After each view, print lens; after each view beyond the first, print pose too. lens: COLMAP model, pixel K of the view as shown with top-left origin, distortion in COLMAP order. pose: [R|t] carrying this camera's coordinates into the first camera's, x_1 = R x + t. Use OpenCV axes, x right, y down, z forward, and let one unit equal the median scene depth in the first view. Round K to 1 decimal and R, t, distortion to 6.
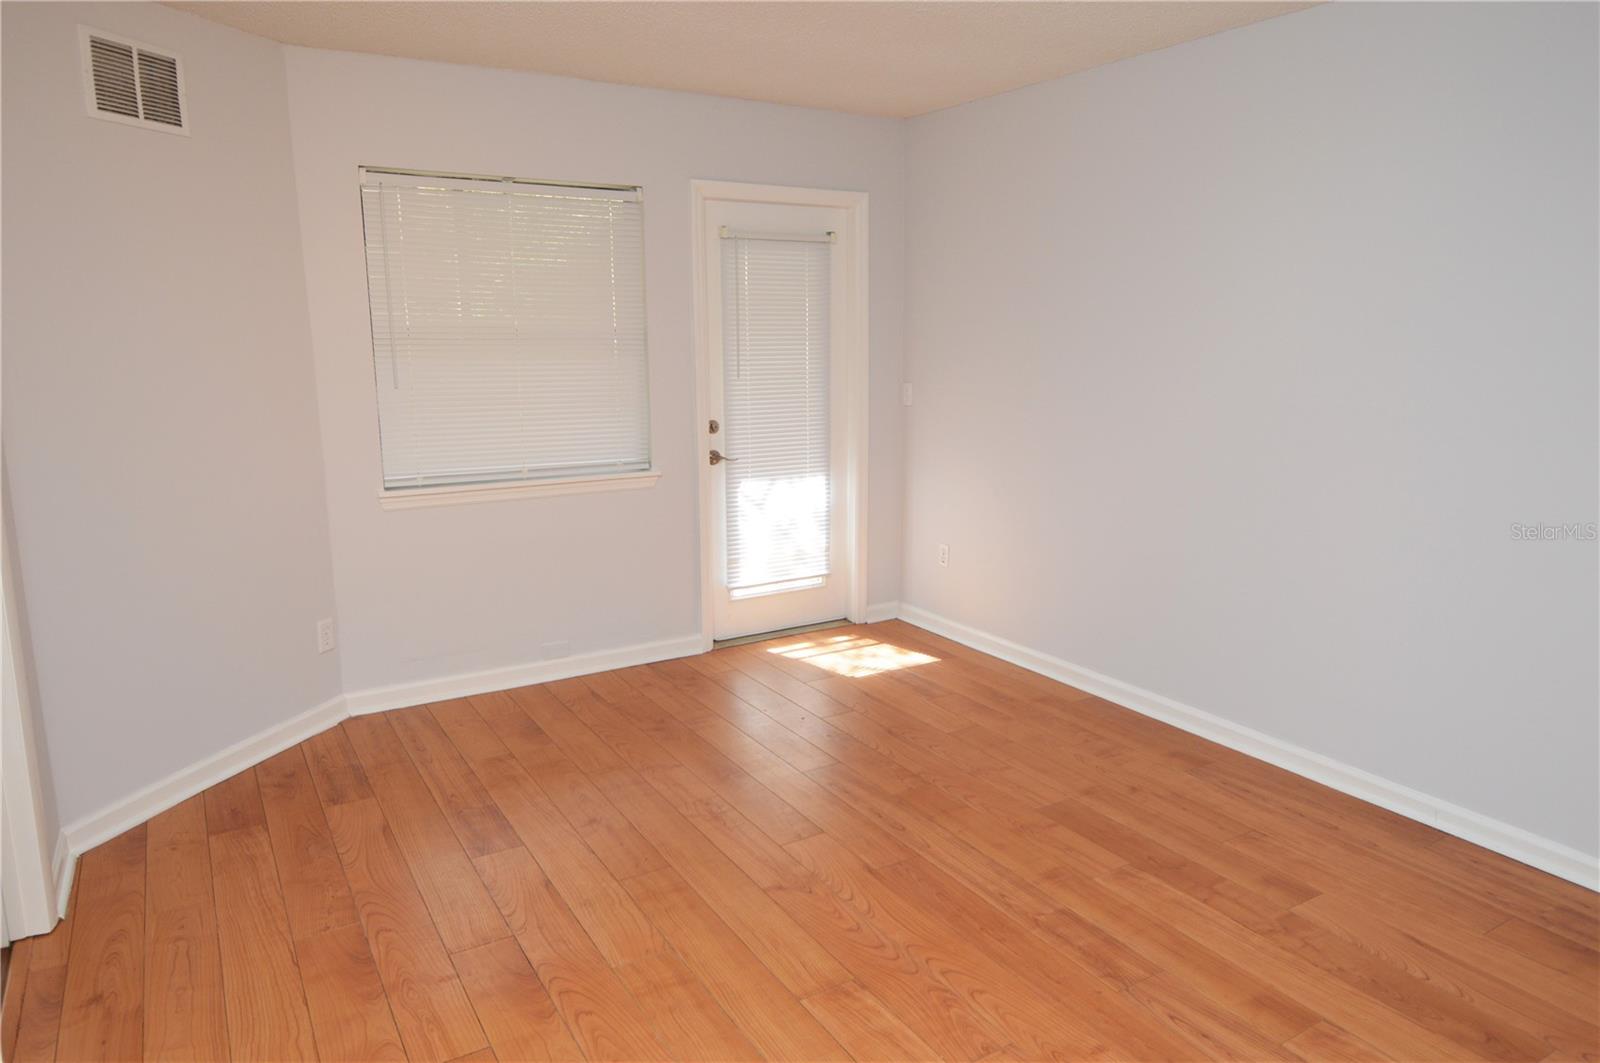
lens RADIAL K [[1052.0, 0, 812.1], [0, 1052.0, 522.9], [0, 0, 1]] dist [0.027247, -0.039582]
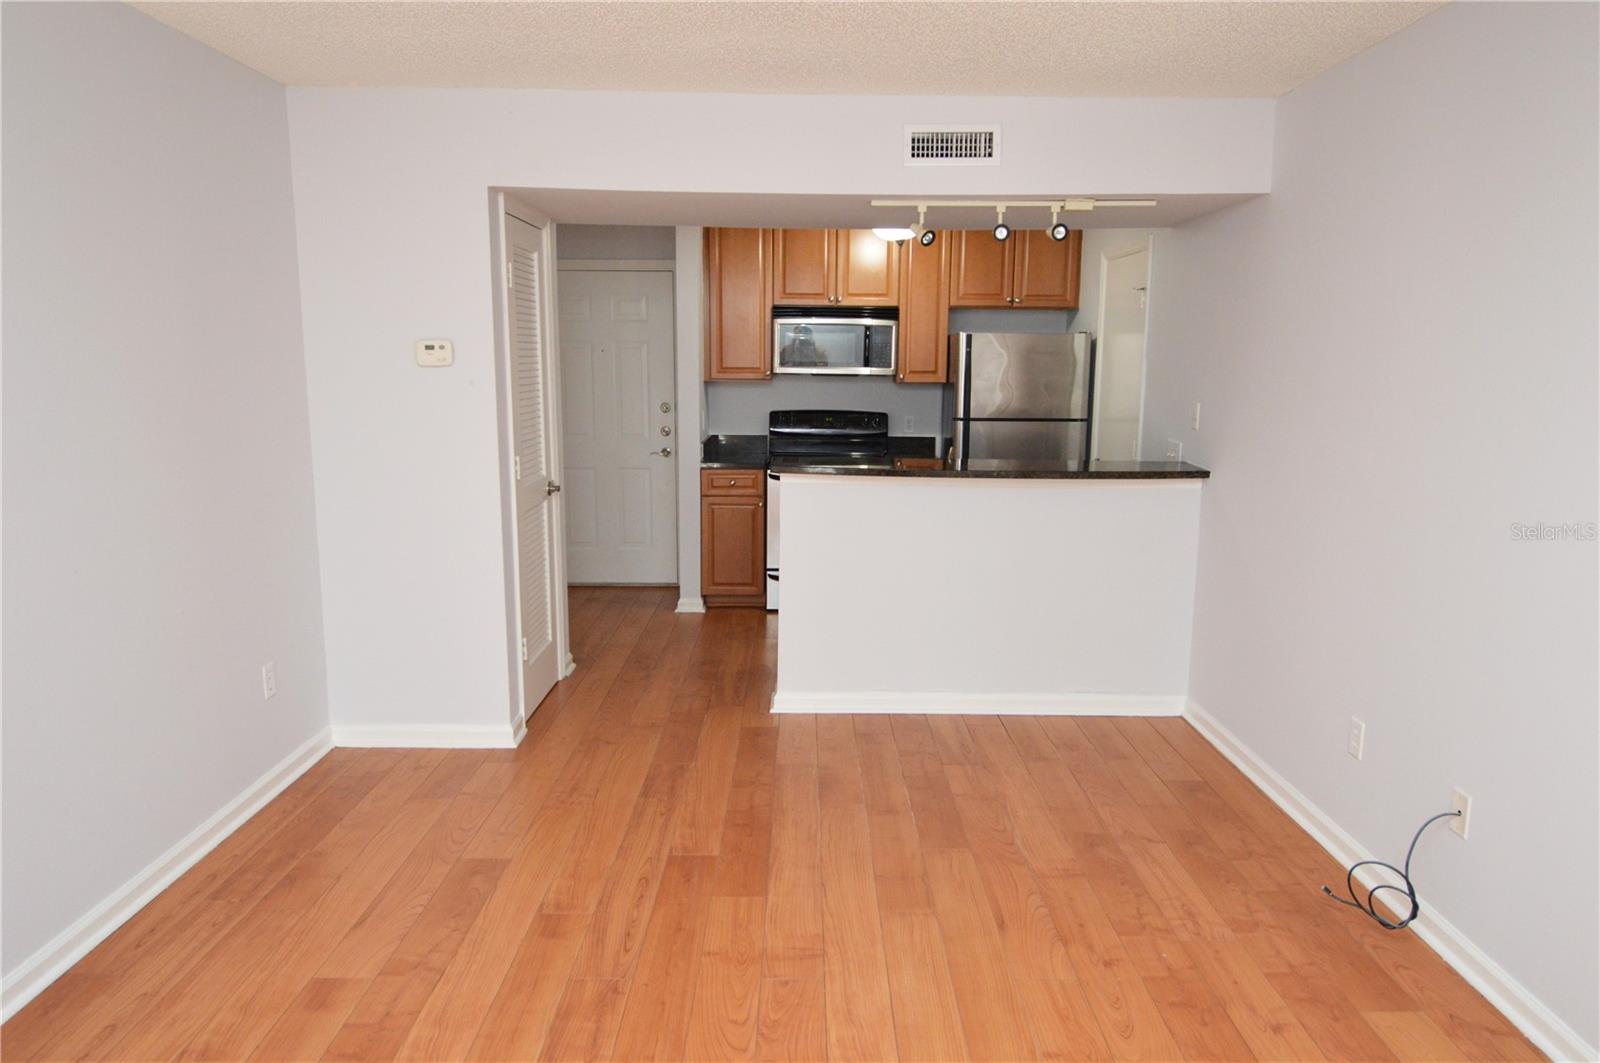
lens RADIAL K [[1052.0, 0, 812.1], [0, 1052.0, 522.9], [0, 0, 1]] dist [0.027247, -0.039582]
pose [[-0.855475, -0.086130, 0.510632, -0.283600], [0.090686, 0.945916, 0.311480, -0.237611], [-0.509842, 0.312770, -0.801396, 1.206587]]
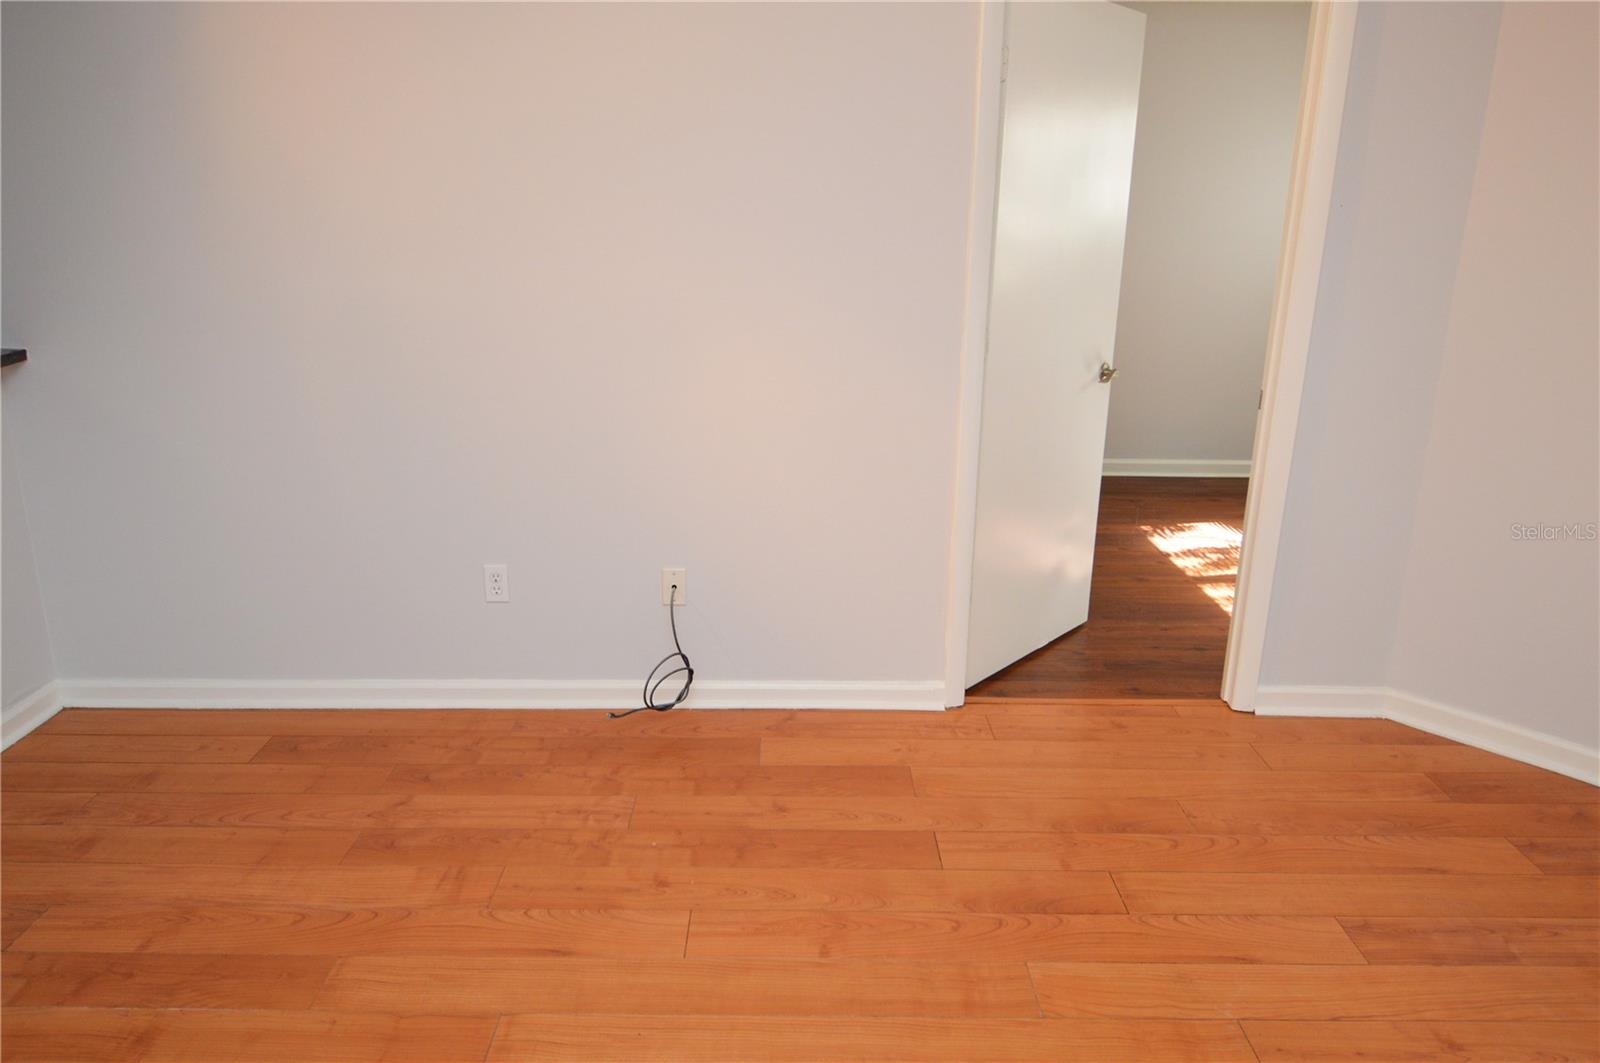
lens RADIAL K [[1100.1, 0, 779.8], [0, 1100.1, 529.9], [0, 0, 1]] dist [0.026897, -0.043290]
pose [[-0.527717, 0.246222, -0.812951, 0.431350], [-0.165860, 0.908774, 0.382910, -0.161305], [0.833070, 0.336904, -0.438737, 0.852752]]
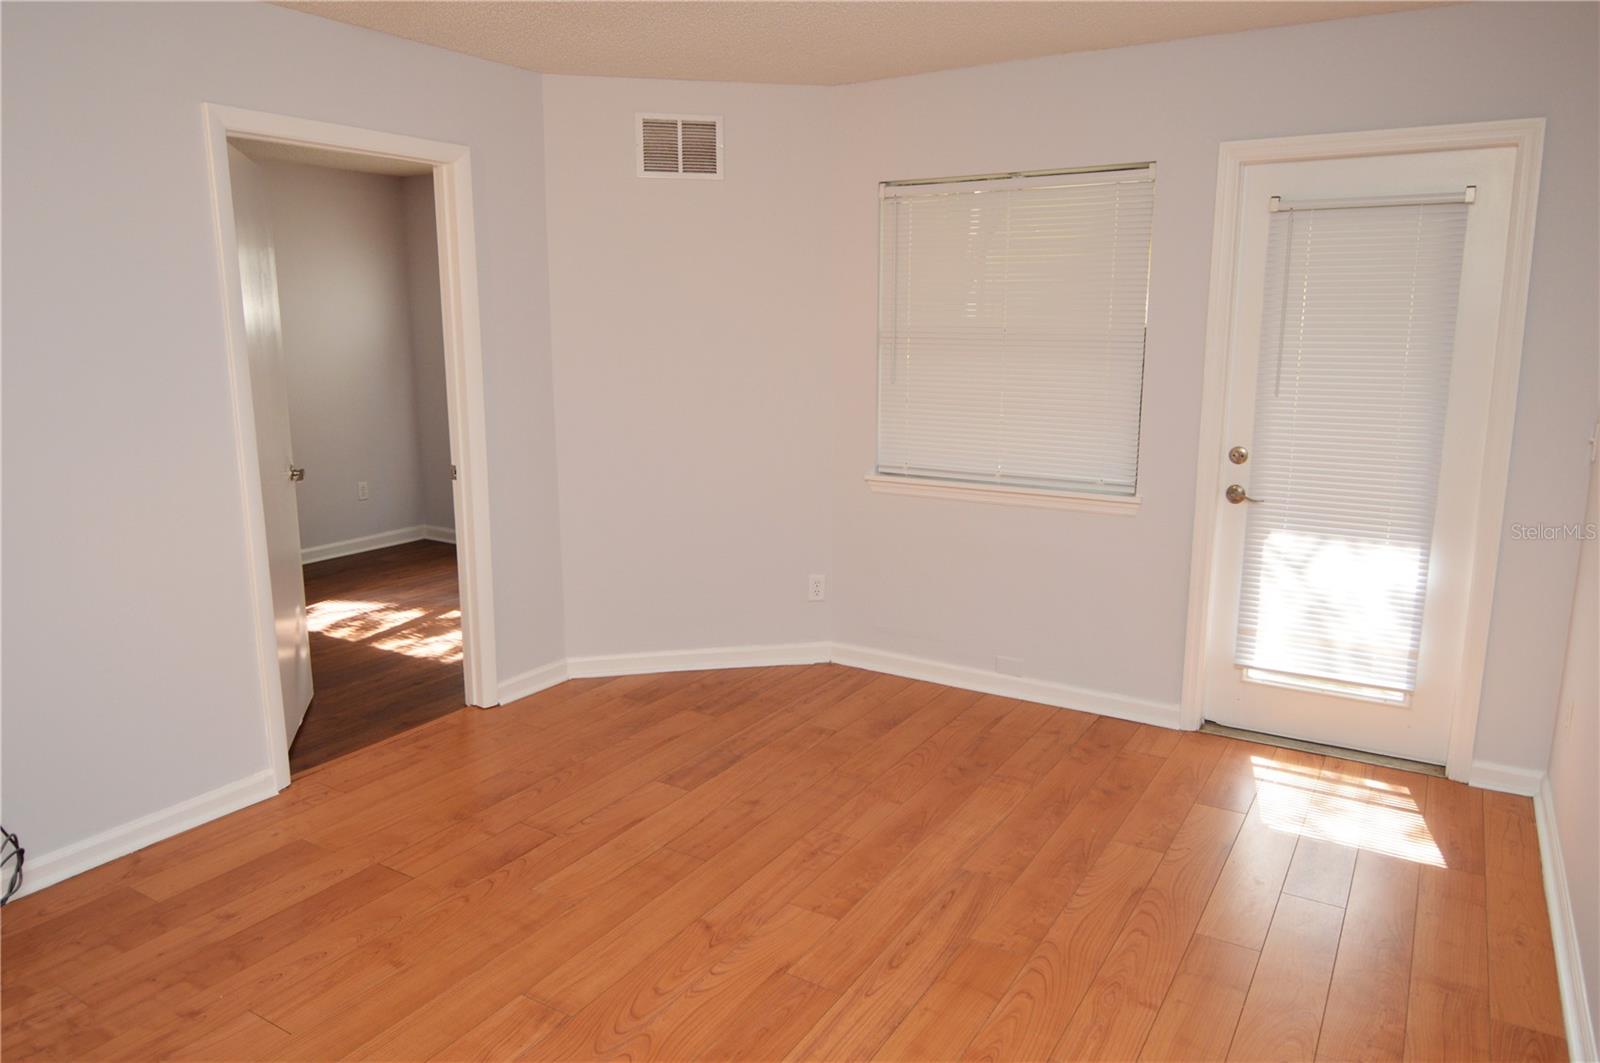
lens RADIAL K [[1052.0, 0, 812.1], [0, 1052.0, 522.9], [0, 0, 1]] dist [0.027247, -0.039582]
pose [[0.455488, 0.169760, -0.873906, 0.678234], [-0.166187, 0.980609, 0.103869, -0.105517], [0.874593, 0.097921, 0.474868, 0.526007]]
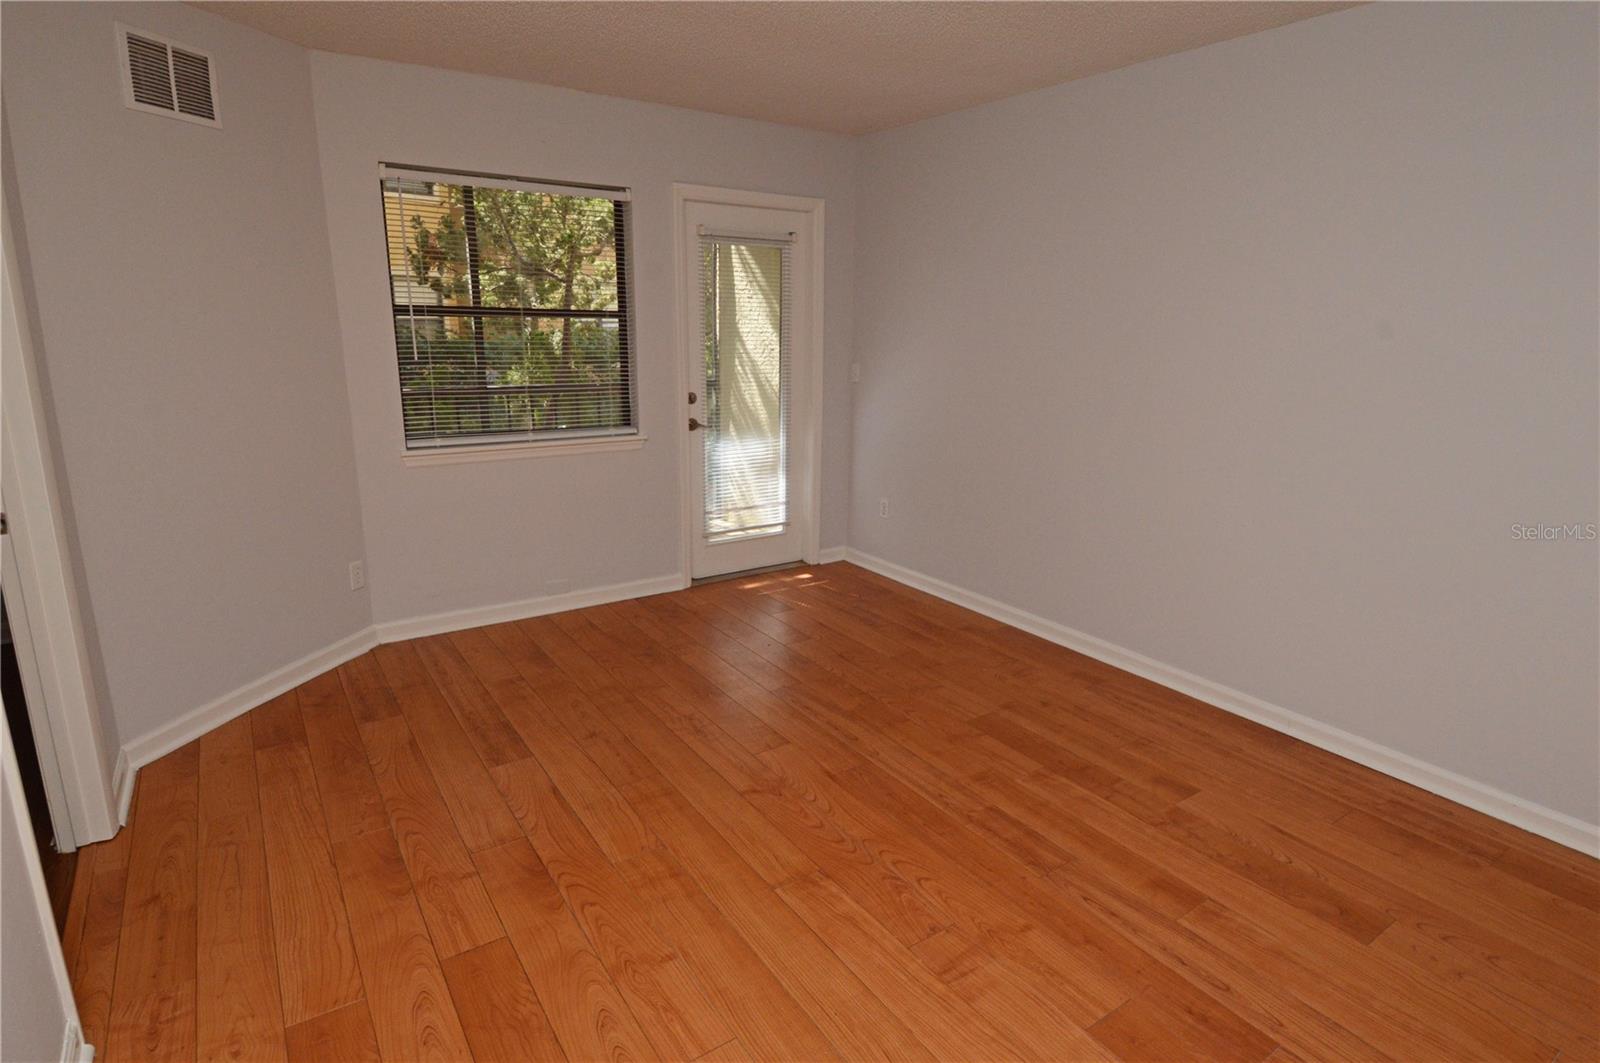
lens RADIAL K [[850.5, 0, 810.2], [0, 850.5, 524.9], [0, 0, 1]] dist [0.022302, -0.031563]
pose [[0.998535, 0.004989, 0.053888, -0.018286], [-0.007933, 0.998480, 0.054544, -0.004239], [-0.053534, -0.054892, 0.997056, 0.052914]]
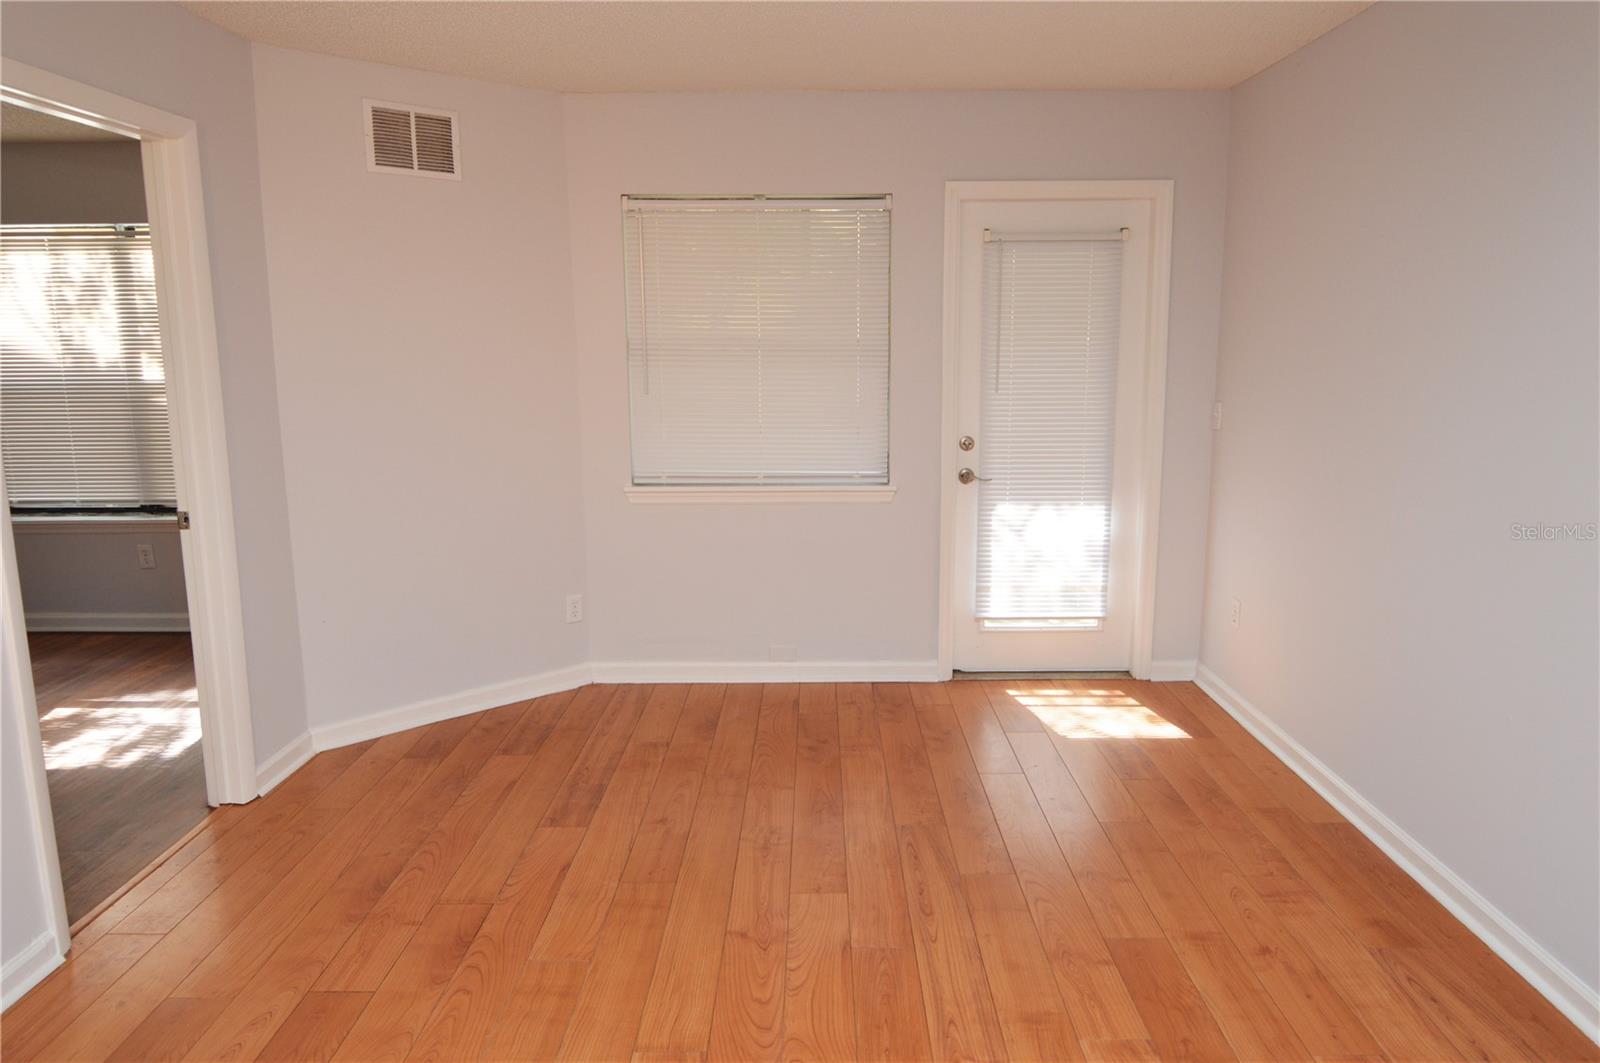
lens RADIAL K [[1052.0, 0, 812.1], [0, 1052.0, 522.9], [0, 0, 1]] dist [0.027247, -0.039582]
pose [[0.850782, 0.088369, -0.518035, 0.416435], [-0.093725, 0.995471, 0.015887, -0.033947], [0.517093, 0.035037, 0.855212, 0.191358]]
